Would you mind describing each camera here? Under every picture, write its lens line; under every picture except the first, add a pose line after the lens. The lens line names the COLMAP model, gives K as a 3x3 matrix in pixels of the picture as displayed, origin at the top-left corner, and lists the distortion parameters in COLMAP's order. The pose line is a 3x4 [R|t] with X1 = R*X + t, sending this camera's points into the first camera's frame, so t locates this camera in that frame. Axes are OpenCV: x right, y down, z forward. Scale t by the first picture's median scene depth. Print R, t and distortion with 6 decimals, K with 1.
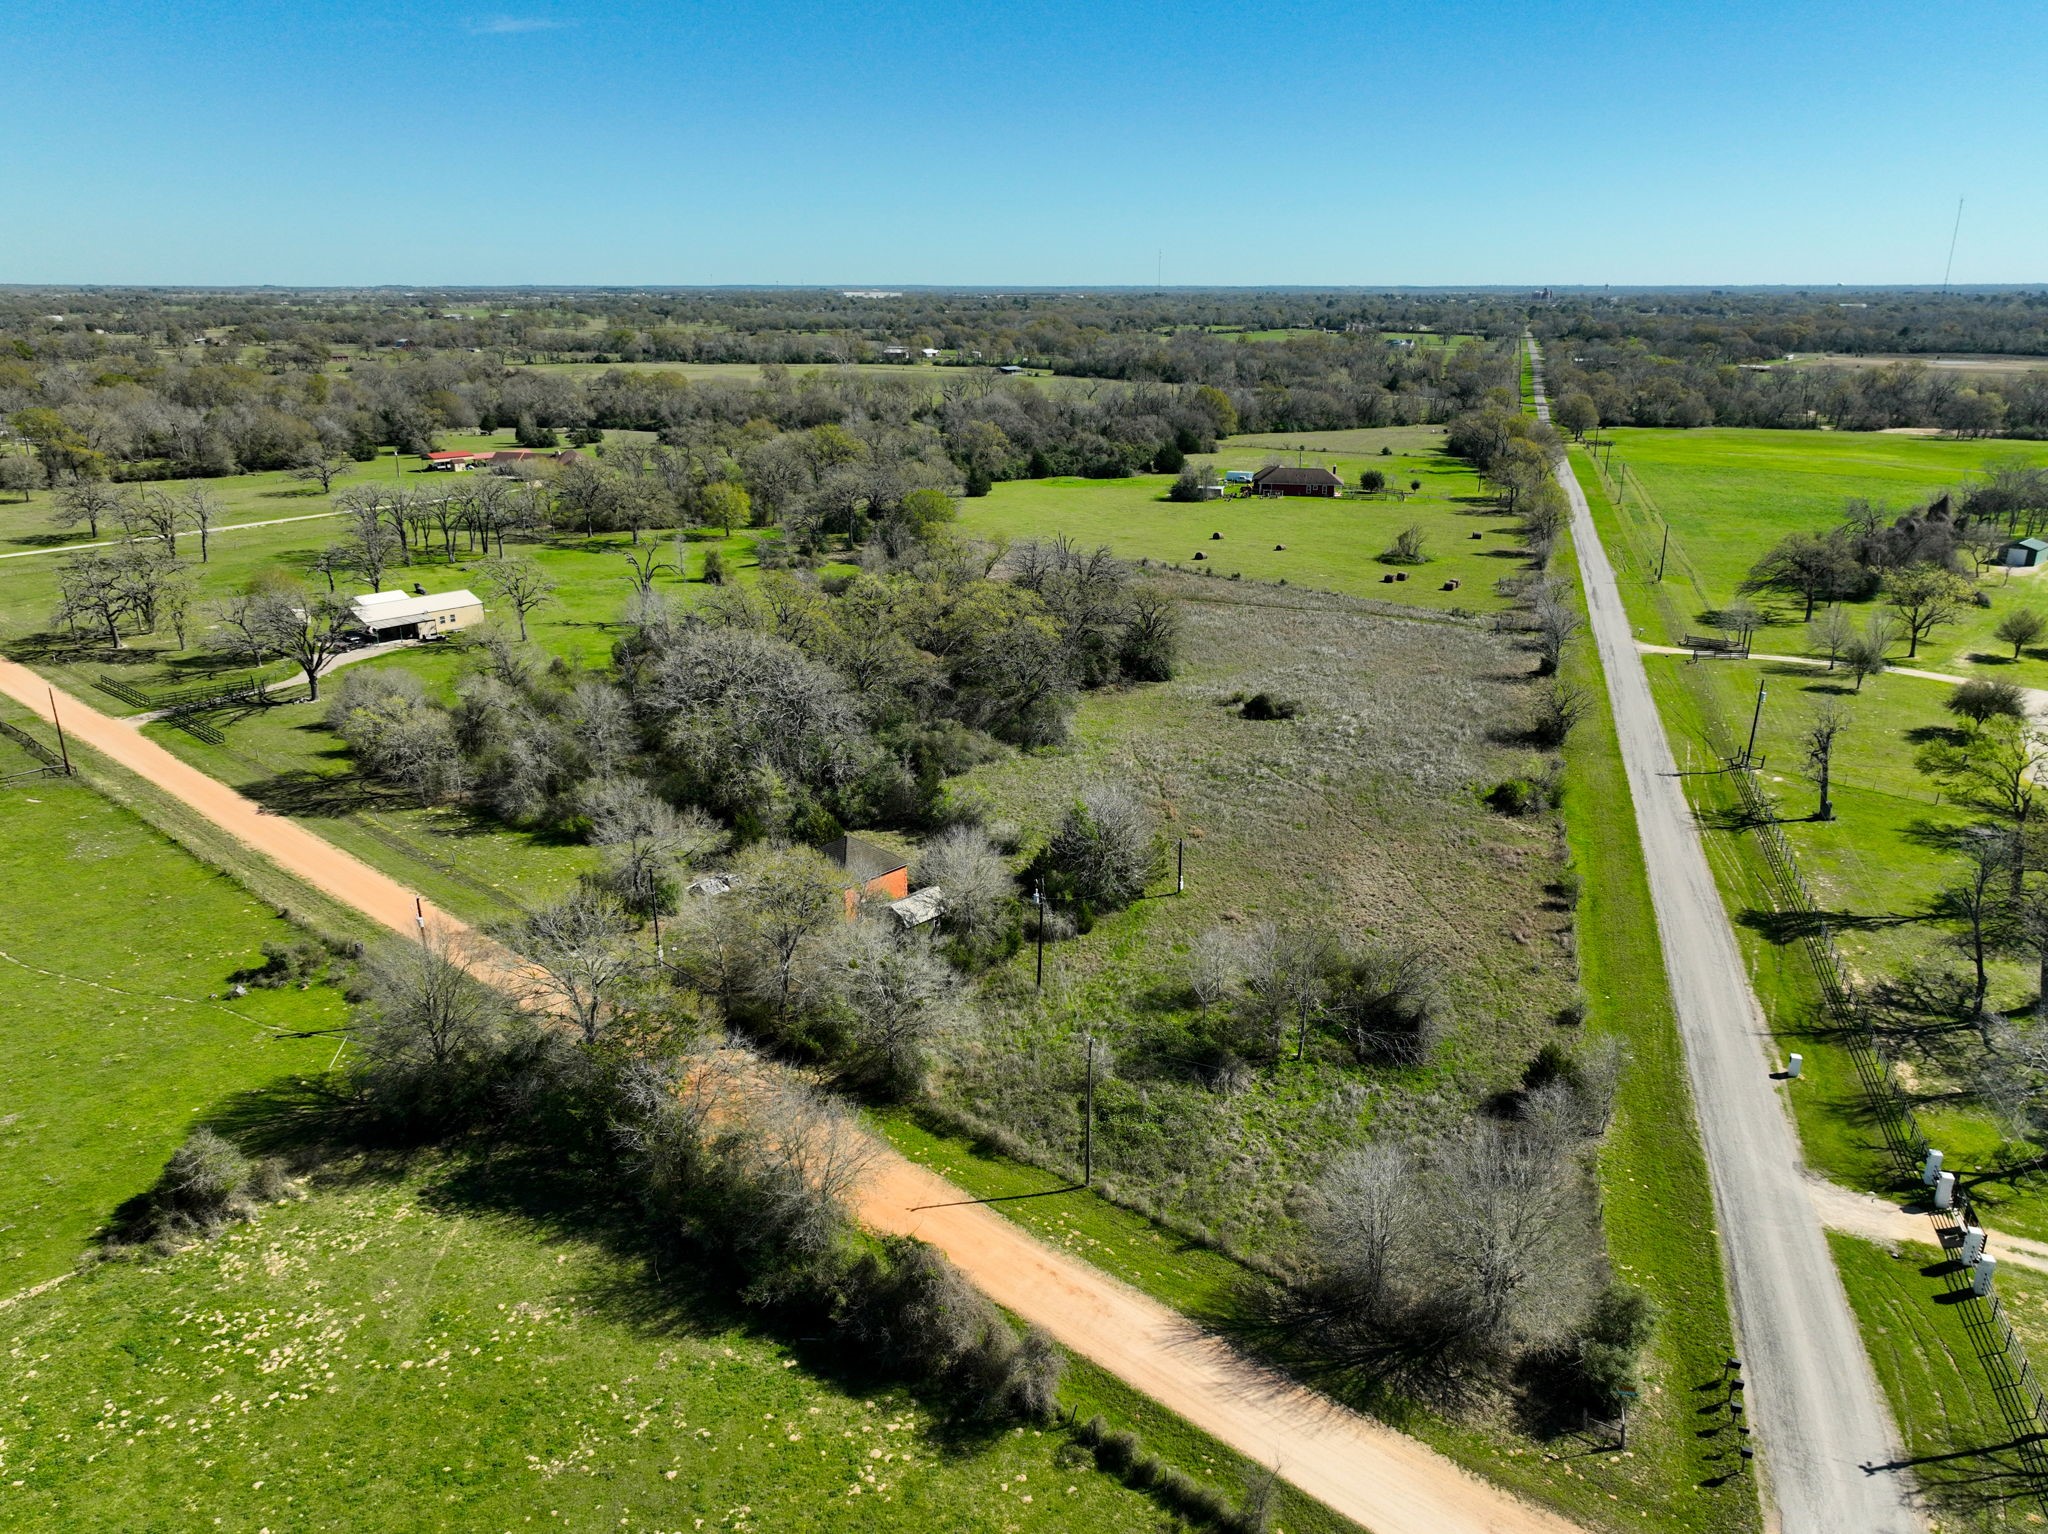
lens RADIAL K [[1435.0, 0, 1026.1], [0, 1435.0, 777.5], [0, 0, 1]] dist [0.001150, 0.014734]
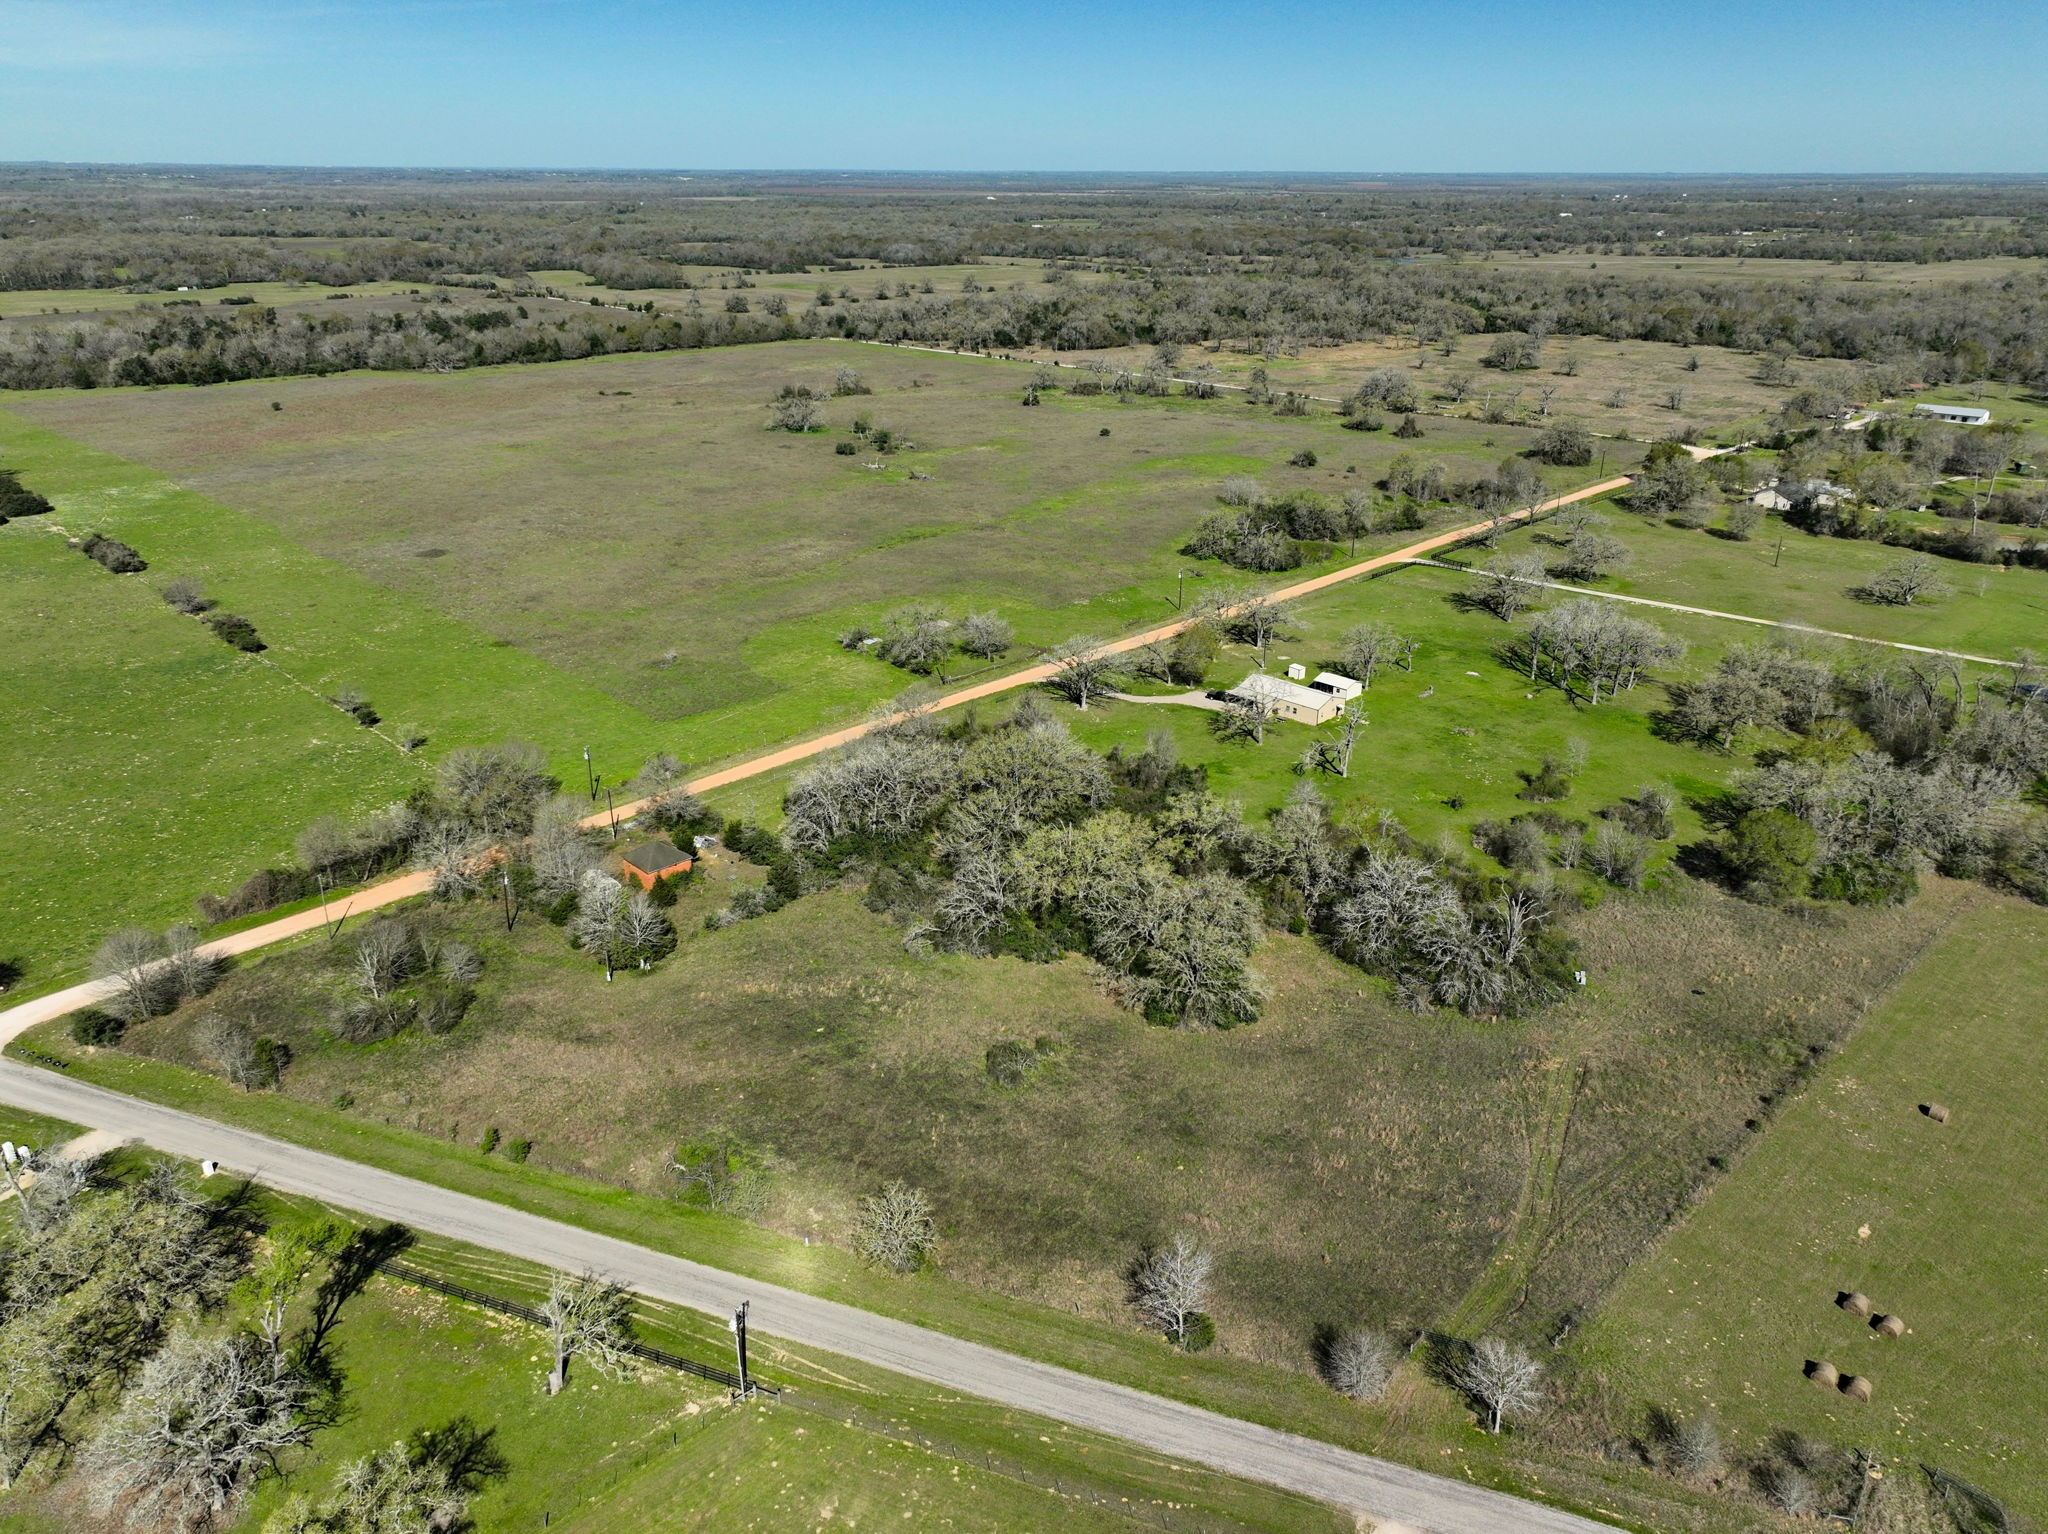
lens RADIAL K [[1435.0, 0, 1026.1], [0, 1435.0, 777.5], [0, 0, 1]] dist [0.001150, 0.014734]
pose [[-0.062806, 0.390181, -0.918594, 1.151515], [-0.331151, 0.860120, 0.387985, -0.694054], [0.941485, 0.328561, 0.075188, 1.045880]]
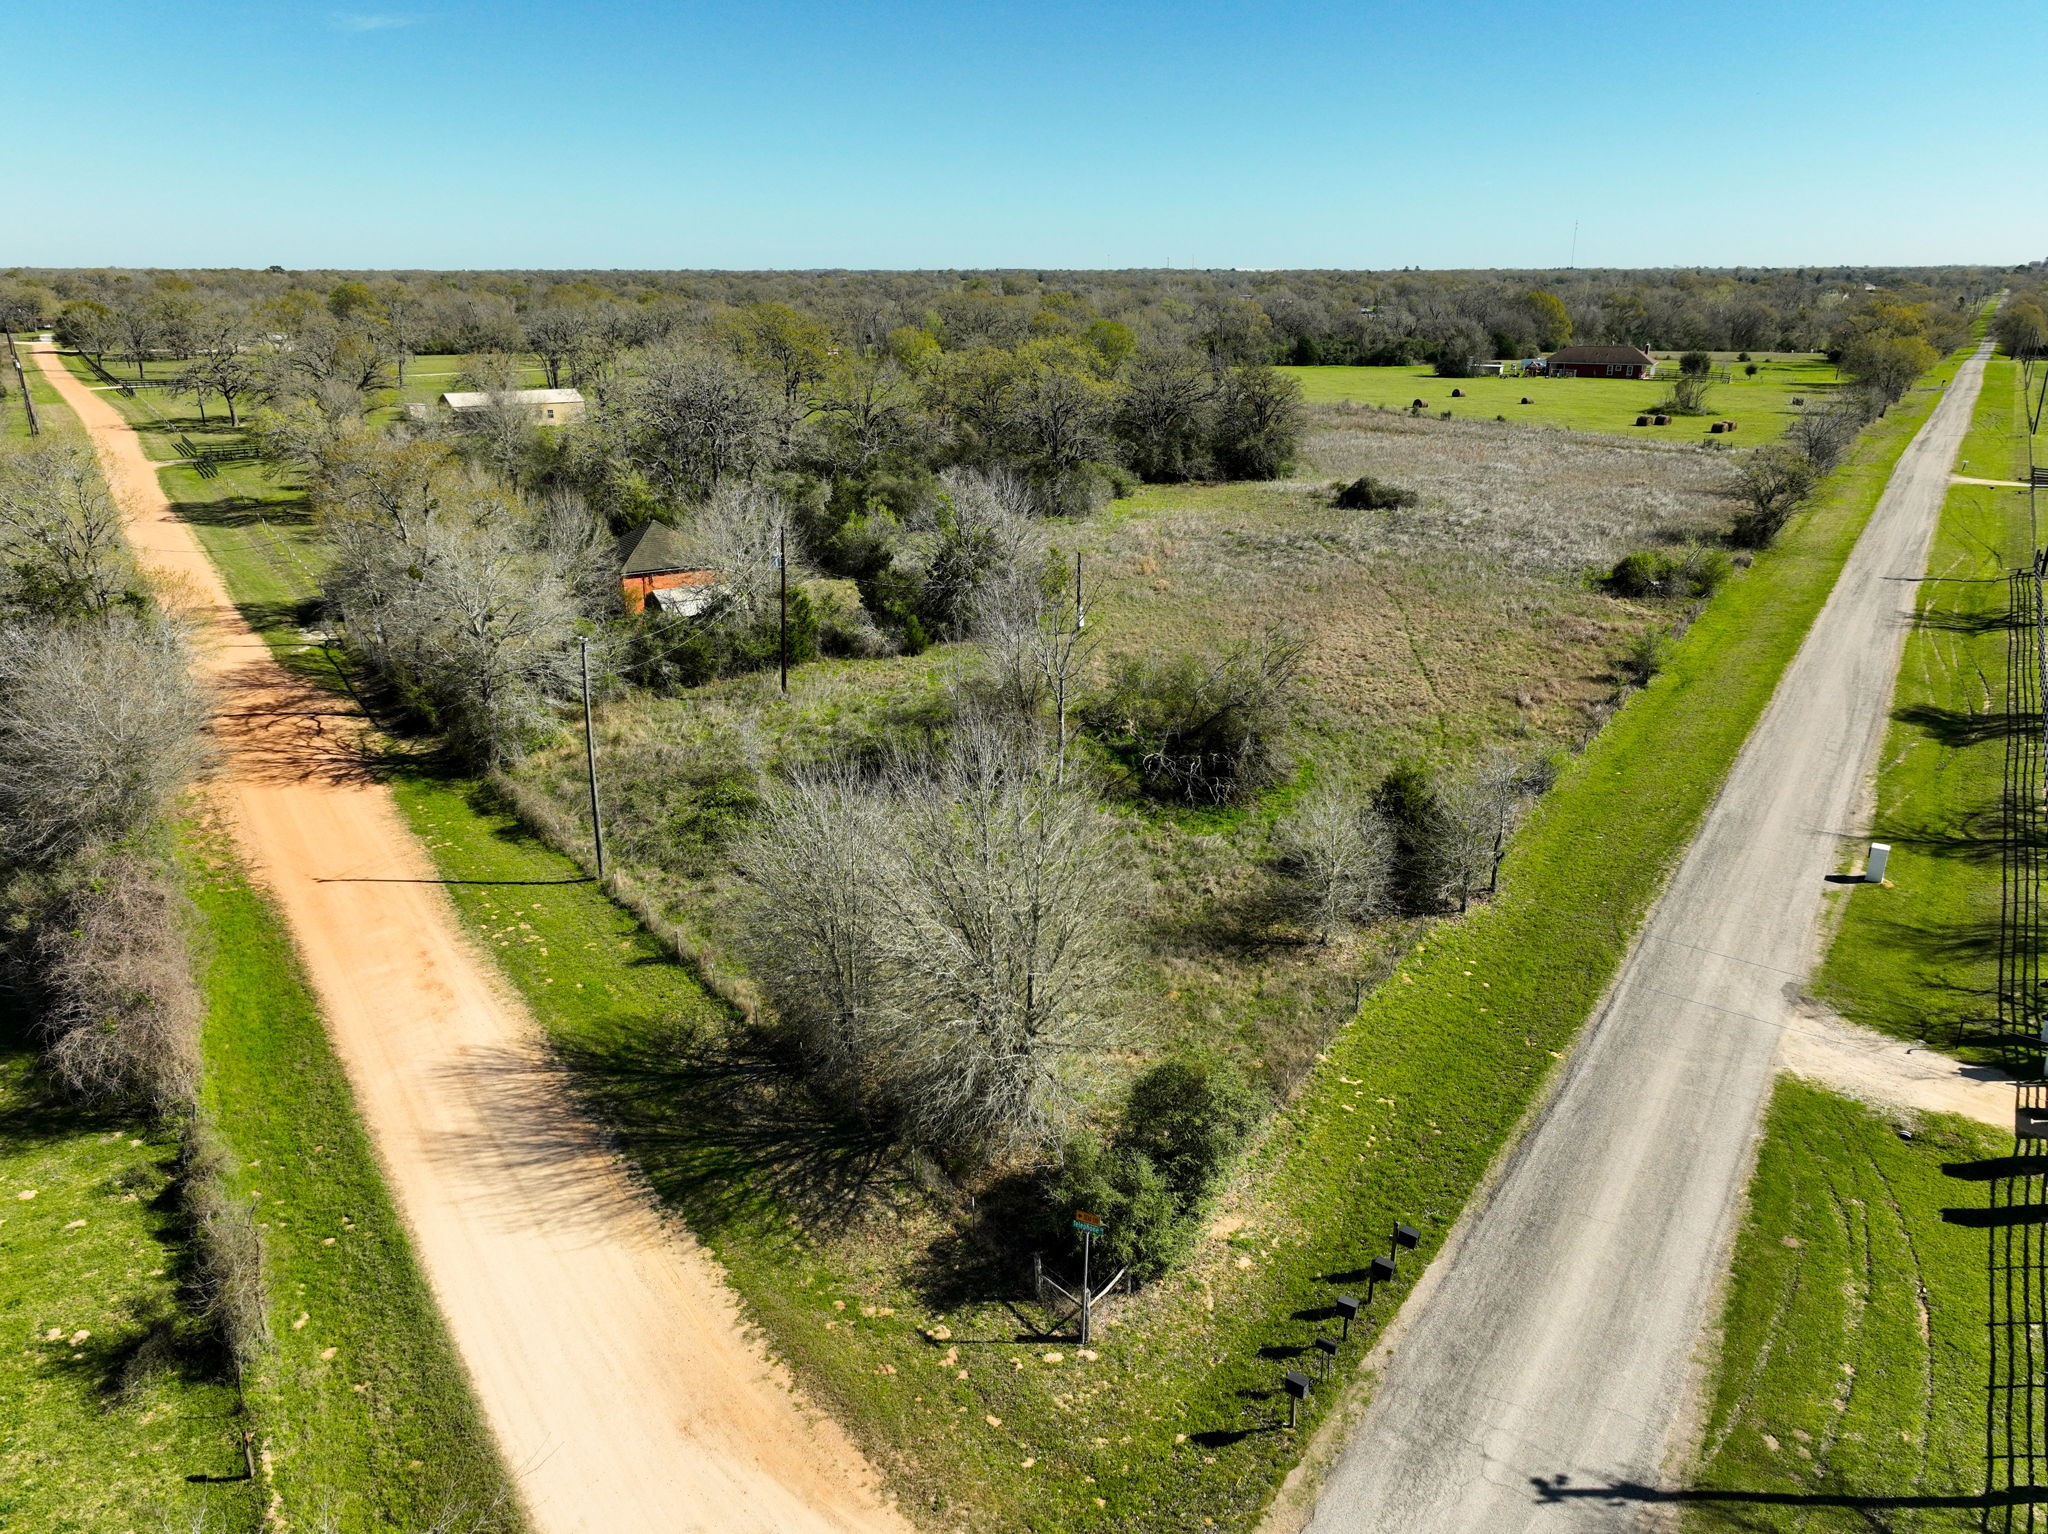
lens RADIAL K [[1435.0, 0, 1026.1], [0, 1435.0, 777.5], [0, 0, 1]] dist [0.001150, 0.014734]
pose [[0.965397, 0.085474, -0.246378, 0.230544], [-0.083400, 0.996338, 0.018860, 0.123006], [0.247088, 0.002340, 0.968990, 0.239798]]
